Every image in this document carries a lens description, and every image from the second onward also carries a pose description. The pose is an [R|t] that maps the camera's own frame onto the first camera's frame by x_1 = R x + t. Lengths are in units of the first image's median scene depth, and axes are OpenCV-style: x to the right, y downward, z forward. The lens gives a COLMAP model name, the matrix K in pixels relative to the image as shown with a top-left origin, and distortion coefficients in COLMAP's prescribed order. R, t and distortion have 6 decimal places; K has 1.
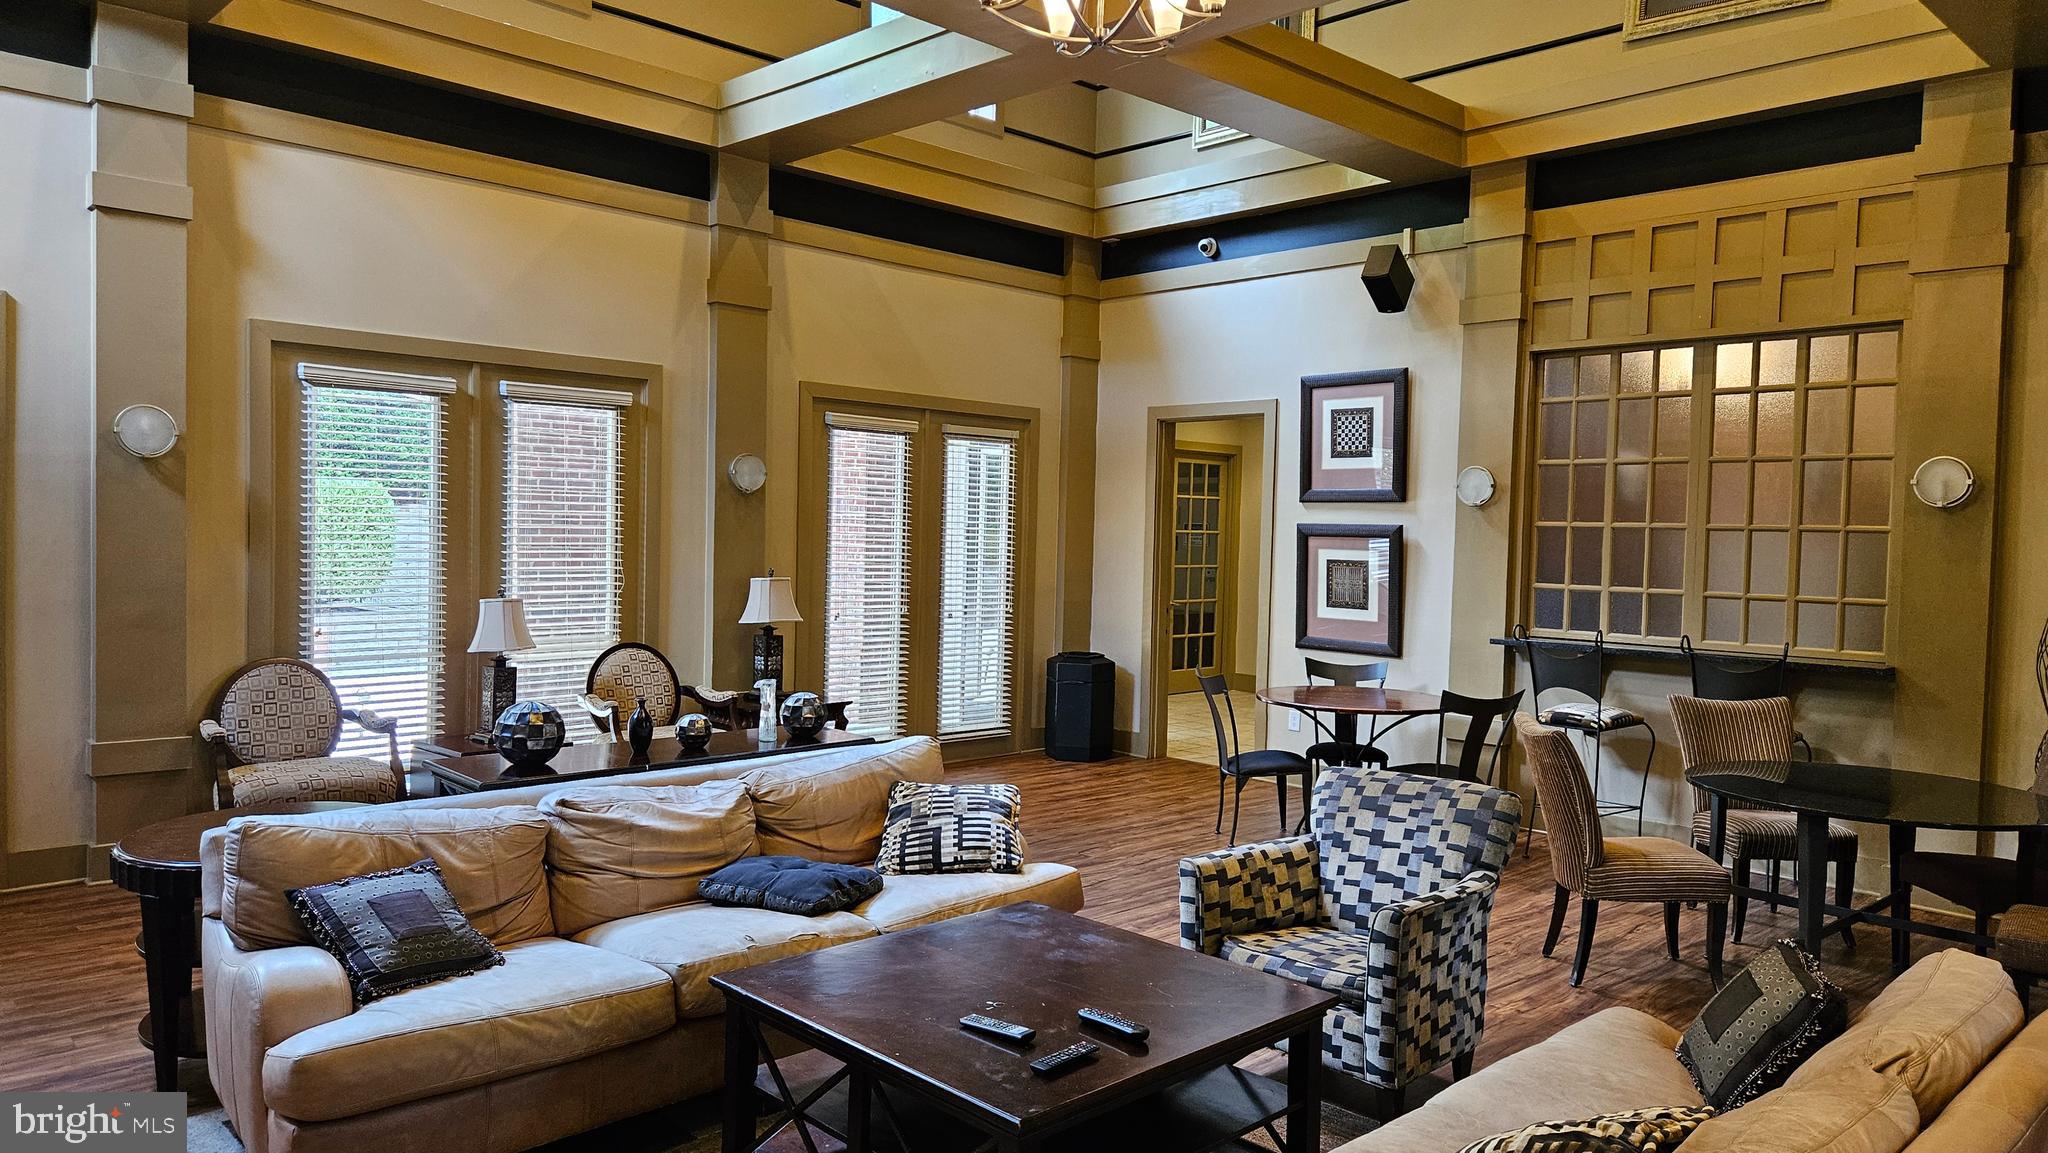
lens RADIAL K [[1363.9, 0, 1024.0], [0, 1363.9, 576.5], [0, 0, 1]] dist [0.094258, -0.098403]
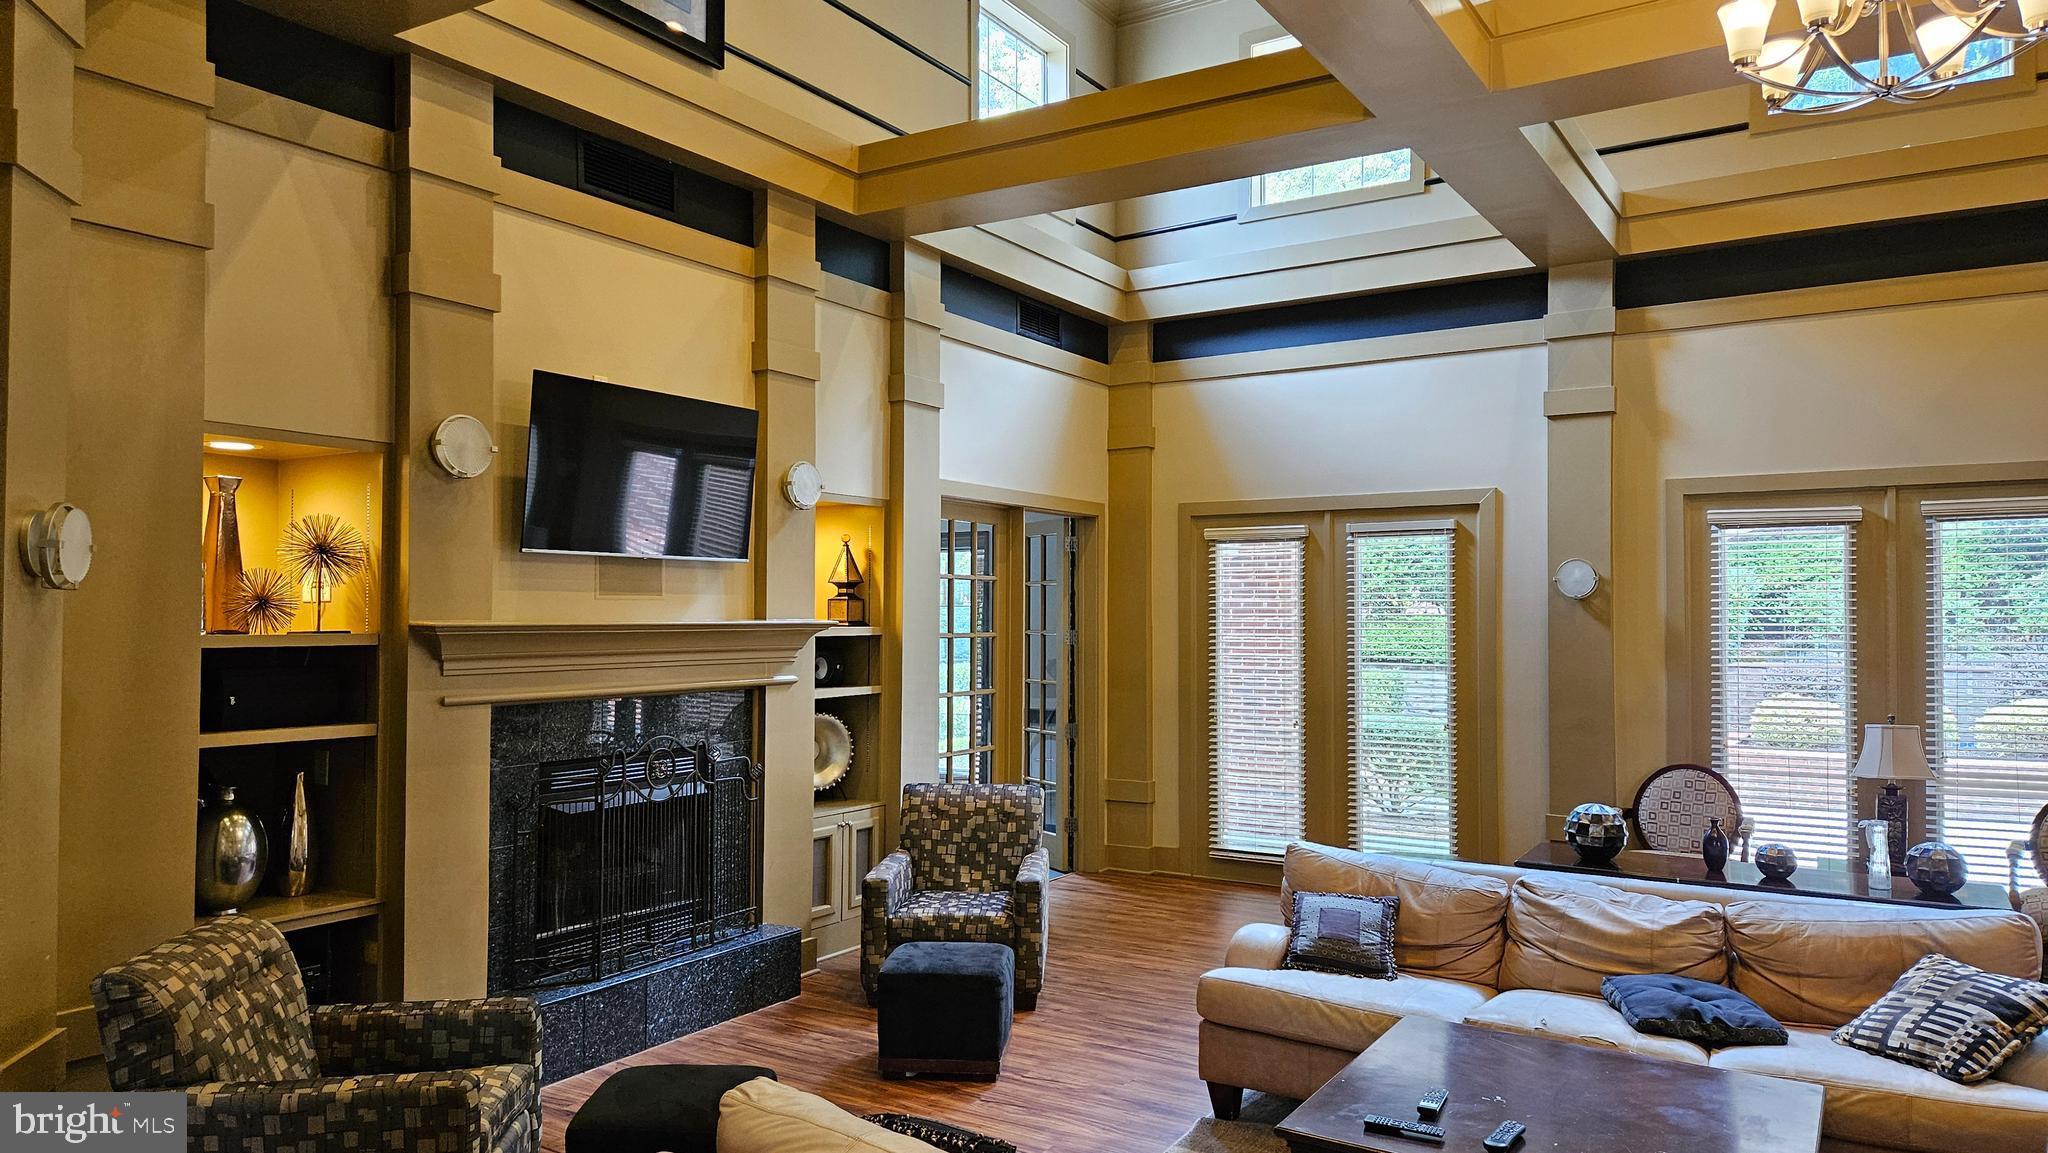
lens RADIAL K [[1363.9, 0, 1024.0], [0, 1363.9, 576.5], [0, 0, 1]] dist [0.094258, -0.098403]
pose [[0.238890, -0.051830, -0.969662, 0.508837], [-0.032473, 0.997590, -0.061323, -0.009928], [0.970504, 0.046137, 0.236631, 0.191777]]
